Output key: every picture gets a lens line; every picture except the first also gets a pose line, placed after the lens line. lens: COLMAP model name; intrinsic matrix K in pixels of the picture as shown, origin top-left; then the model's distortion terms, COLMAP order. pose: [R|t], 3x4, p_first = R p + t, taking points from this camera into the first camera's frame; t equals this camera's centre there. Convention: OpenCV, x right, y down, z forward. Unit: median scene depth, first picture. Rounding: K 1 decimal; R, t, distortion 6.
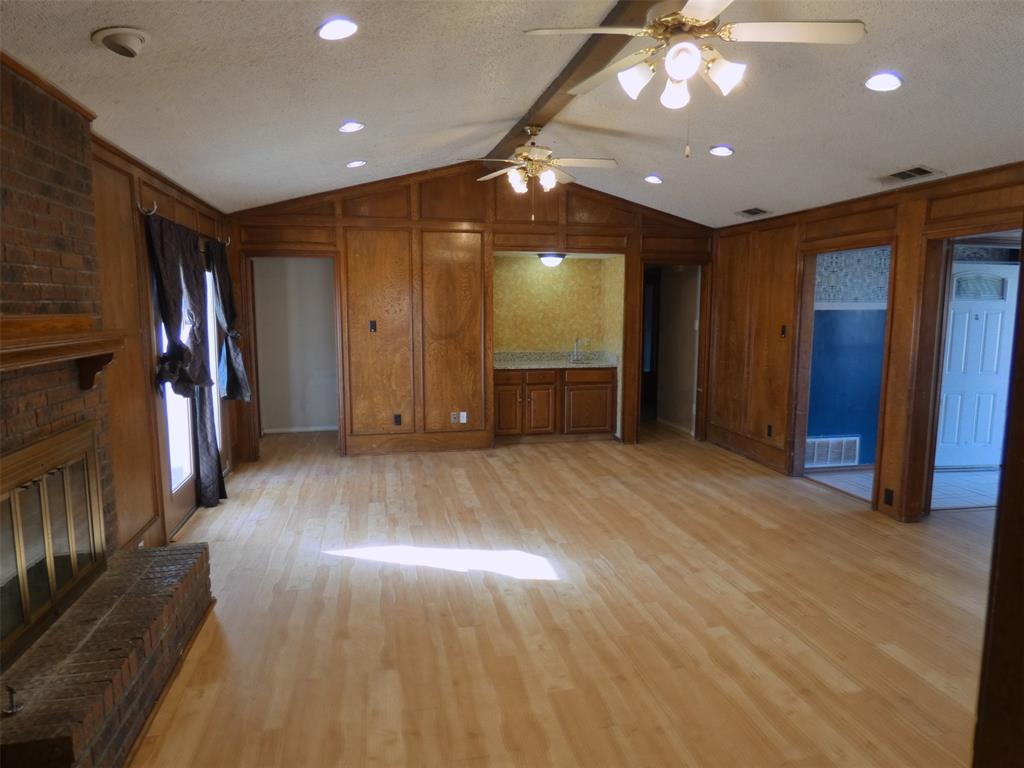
lens RADIAL K [[635.0, 0, 512.0], [0, 635.0, 384.0], [0, 0, 1]] dist [0.000864, 0.002974]
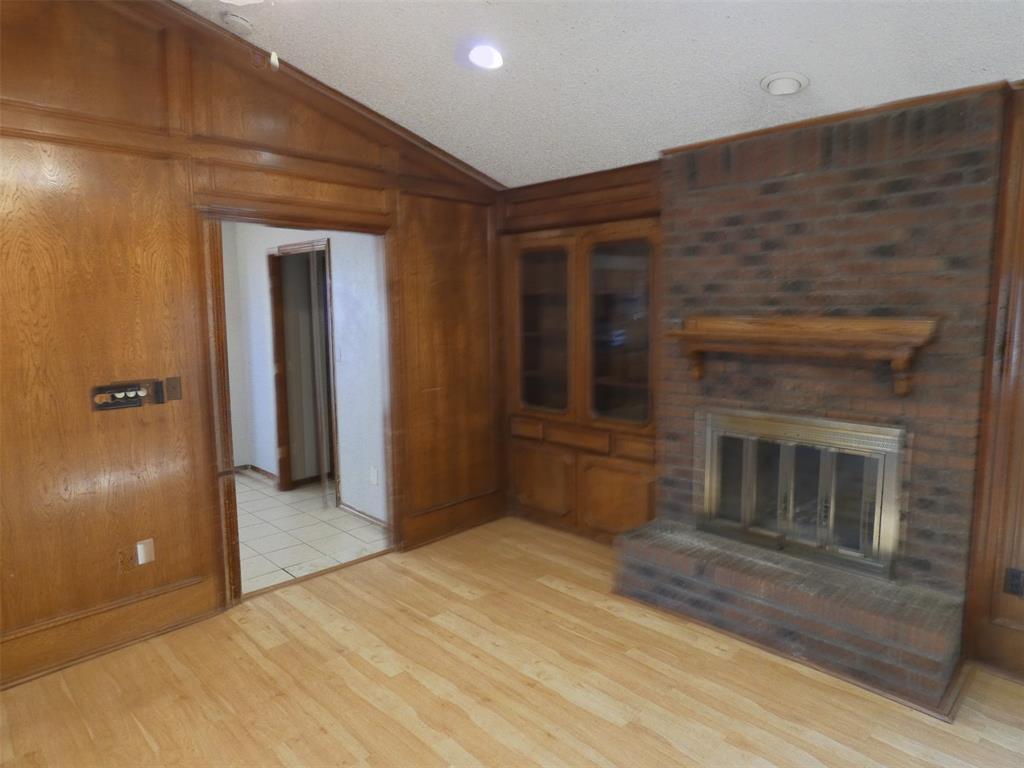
lens RADIAL K [[635.0, 0, 512.0], [0, 635.0, 384.0], [0, 0, 1]] dist [0.000864, 0.002974]
pose [[-0.846051, 0.069818, -0.528510, 0.440519], [-0.061925, 0.971805, 0.227510, -0.238350], [0.529493, 0.225213, -0.817873, 1.769118]]
